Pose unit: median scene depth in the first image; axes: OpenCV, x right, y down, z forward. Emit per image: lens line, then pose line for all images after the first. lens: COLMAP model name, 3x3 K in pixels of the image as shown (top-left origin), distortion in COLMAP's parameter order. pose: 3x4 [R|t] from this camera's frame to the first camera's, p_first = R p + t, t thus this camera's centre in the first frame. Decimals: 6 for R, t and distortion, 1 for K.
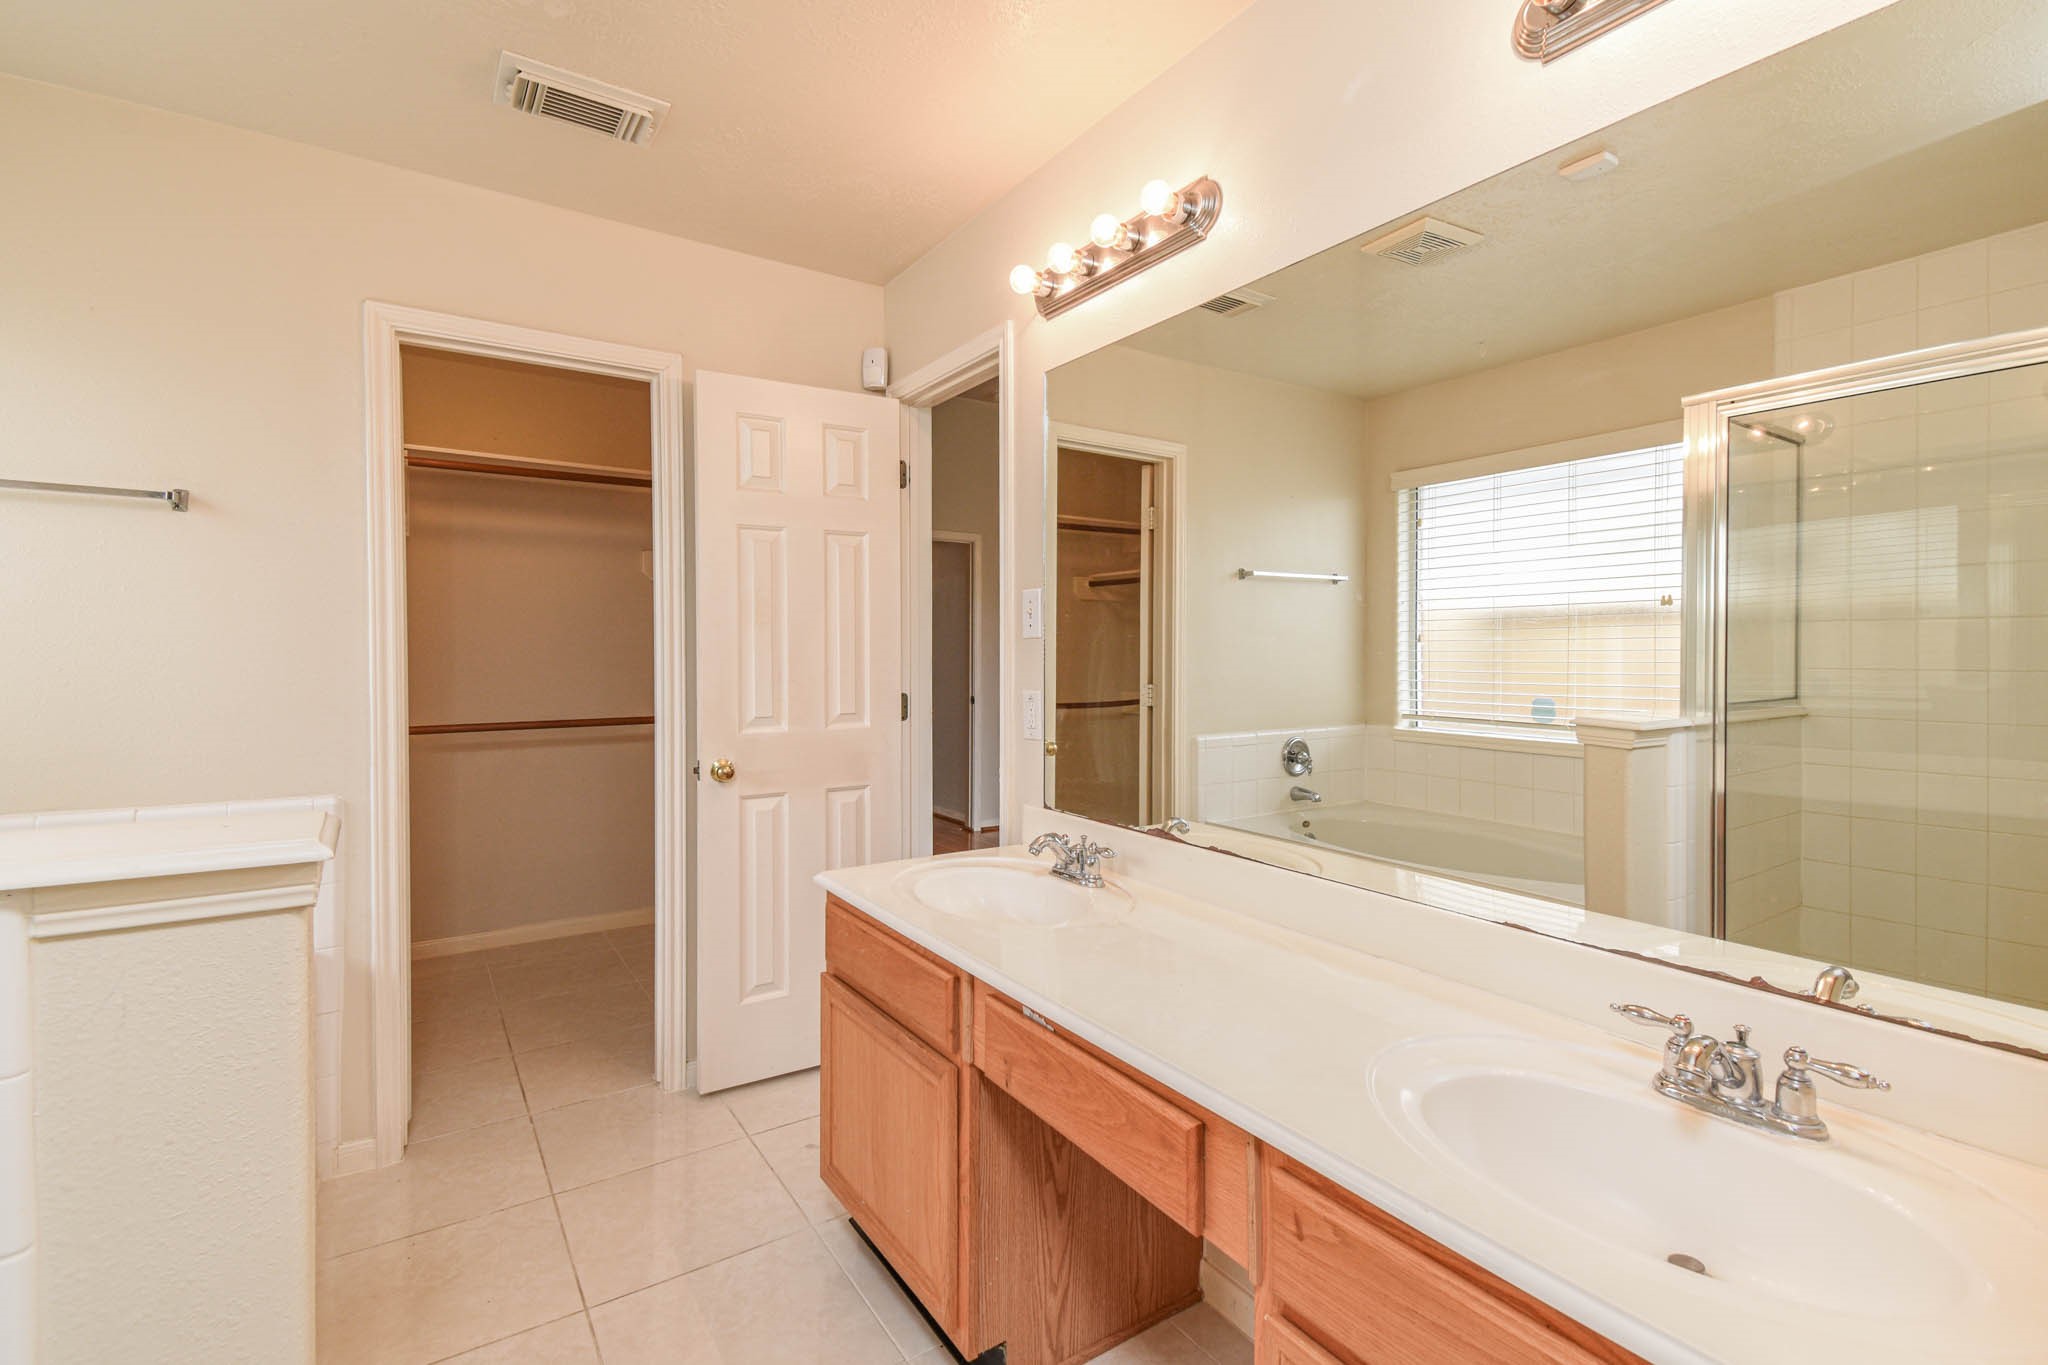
lens RADIAL K [[929.0, 0, 1026.4], [0, 929.0, 670.7], [0, 0, 1]] dist [0.051549, -0.032511]
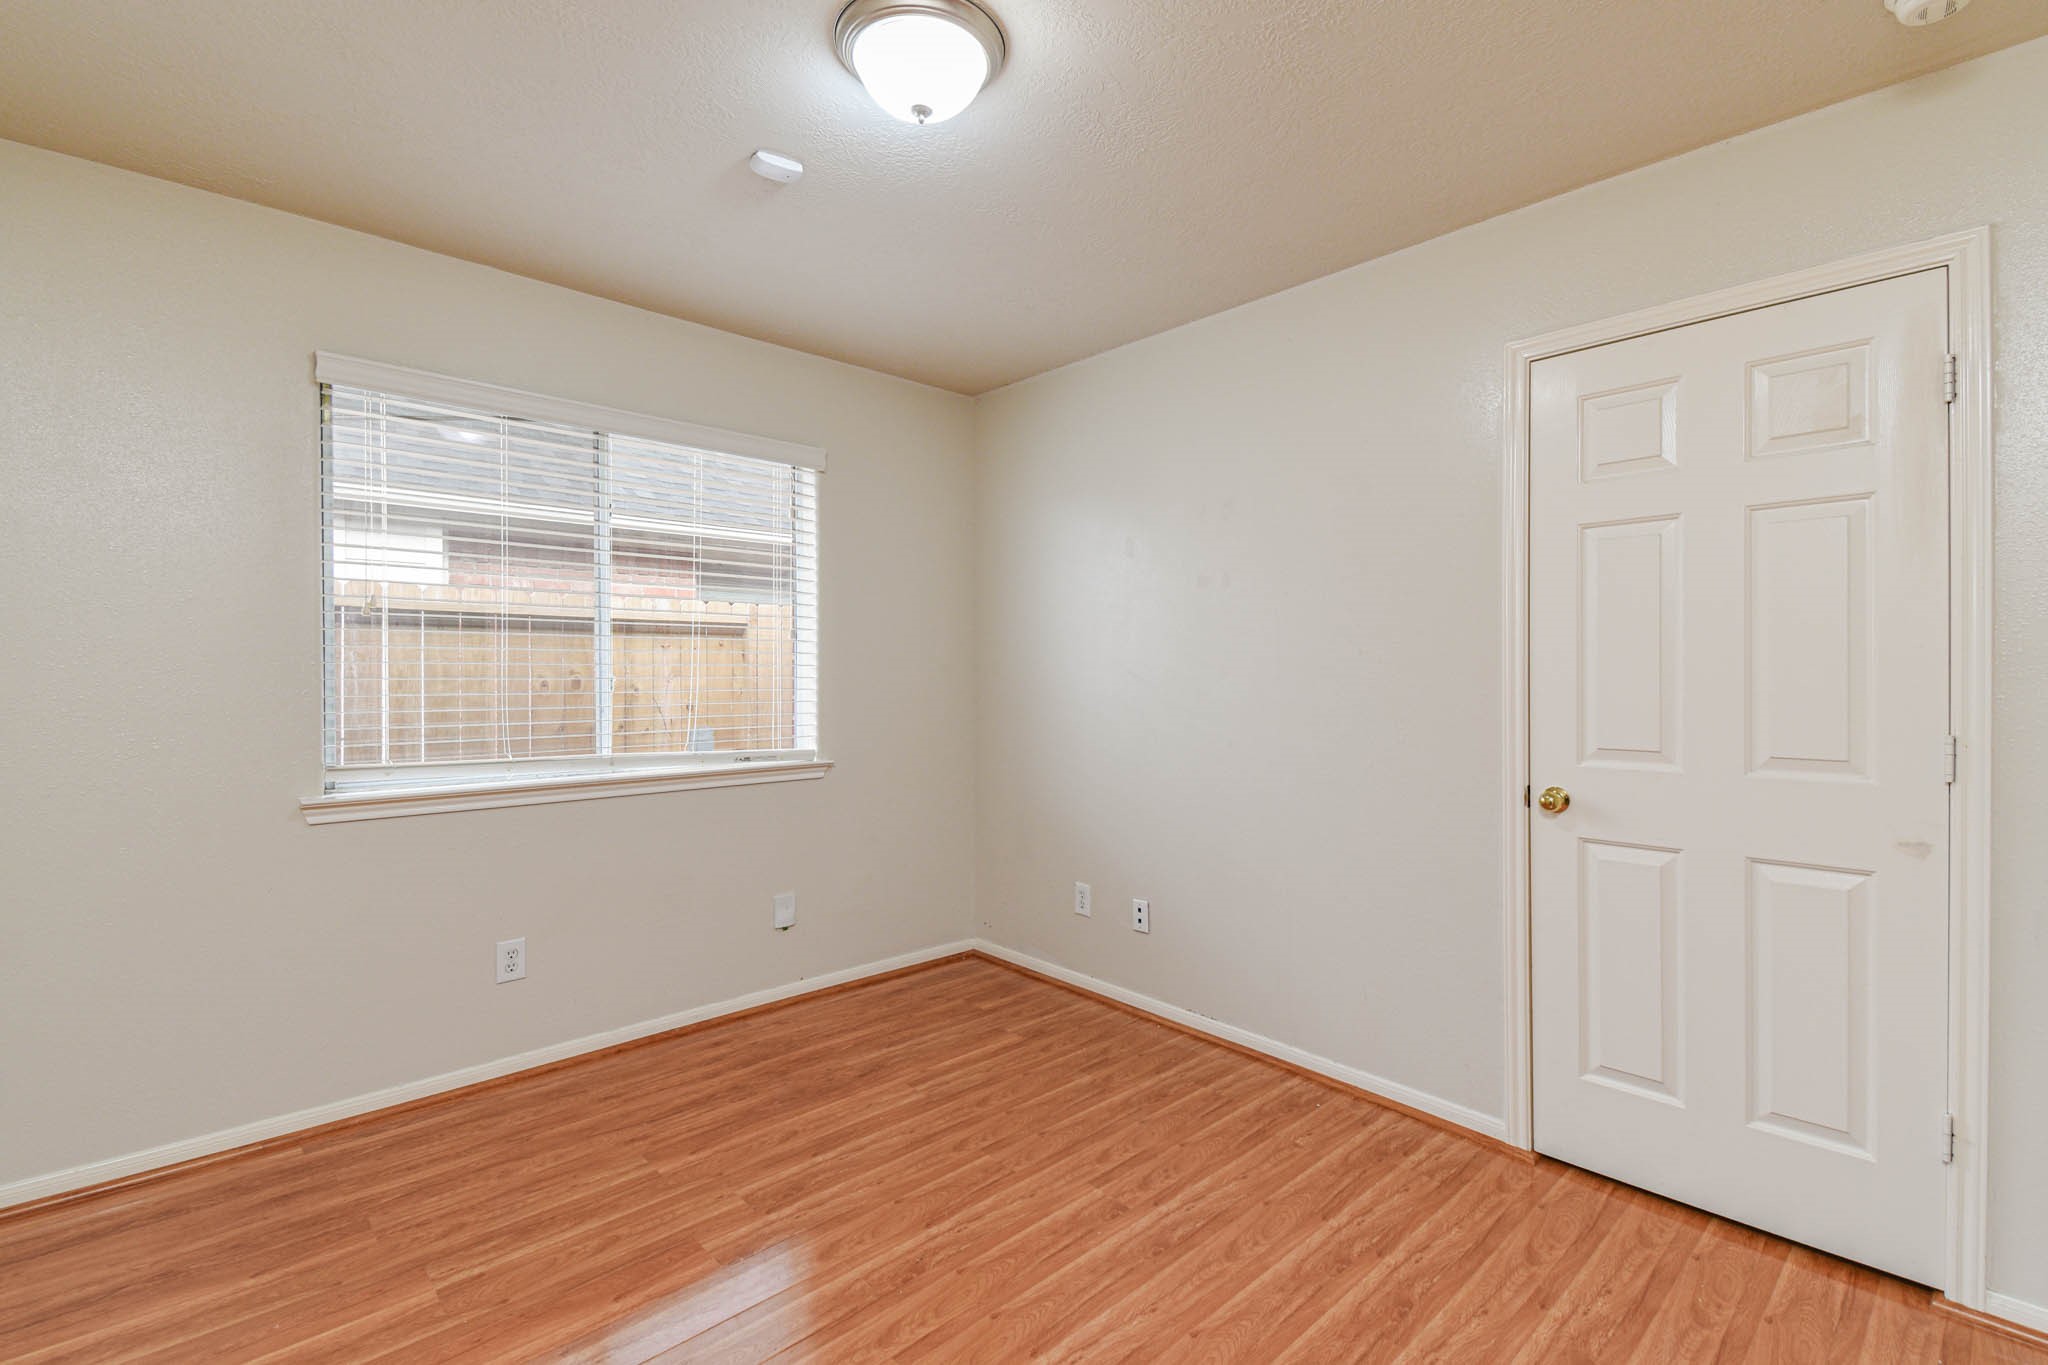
lens RADIAL K [[929.0, 0, 1026.4], [0, 929.0, 670.7], [0, 0, 1]] dist [0.051549, -0.032511]
pose [[0.165966, 0.001053, -0.986131, 0.429691], [-0.025044, 0.999681, -0.003147, -0.004207], [0.985813, 0.025219, 0.165939, 0.312965]]
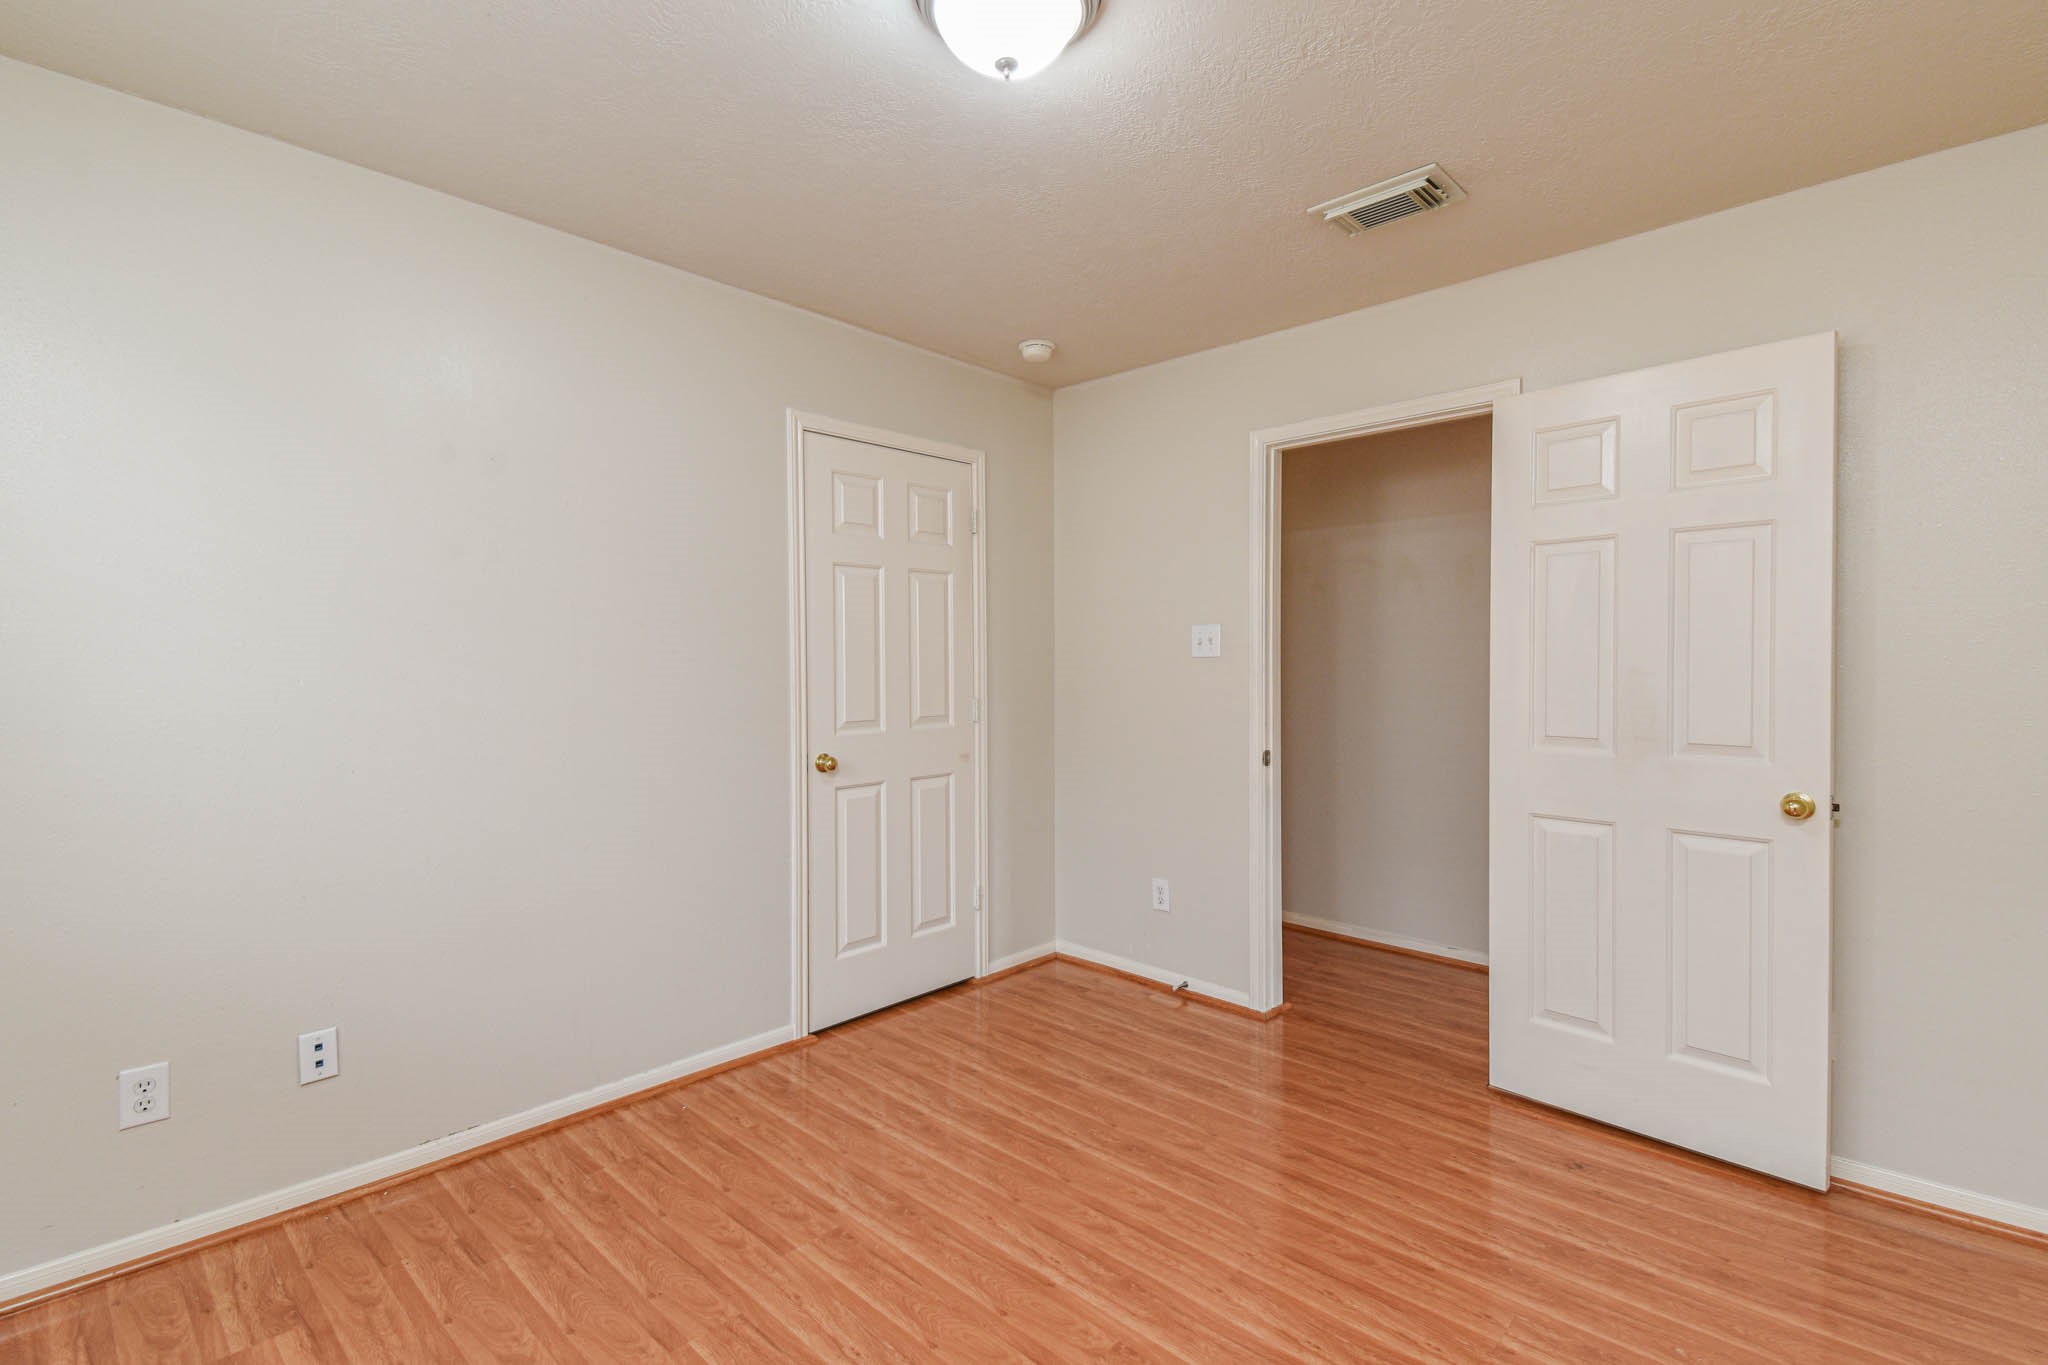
lens RADIAL K [[929.0, 0, 1026.4], [0, 929.0, 670.7], [0, 0, 1]] dist [0.051549, -0.032511]
pose [[0.973124, -0.005192, 0.230223, -0.346345], [0.009183, 0.999826, -0.016265, 0.006071], [-0.230098, 0.017942, 0.973002, -0.233796]]
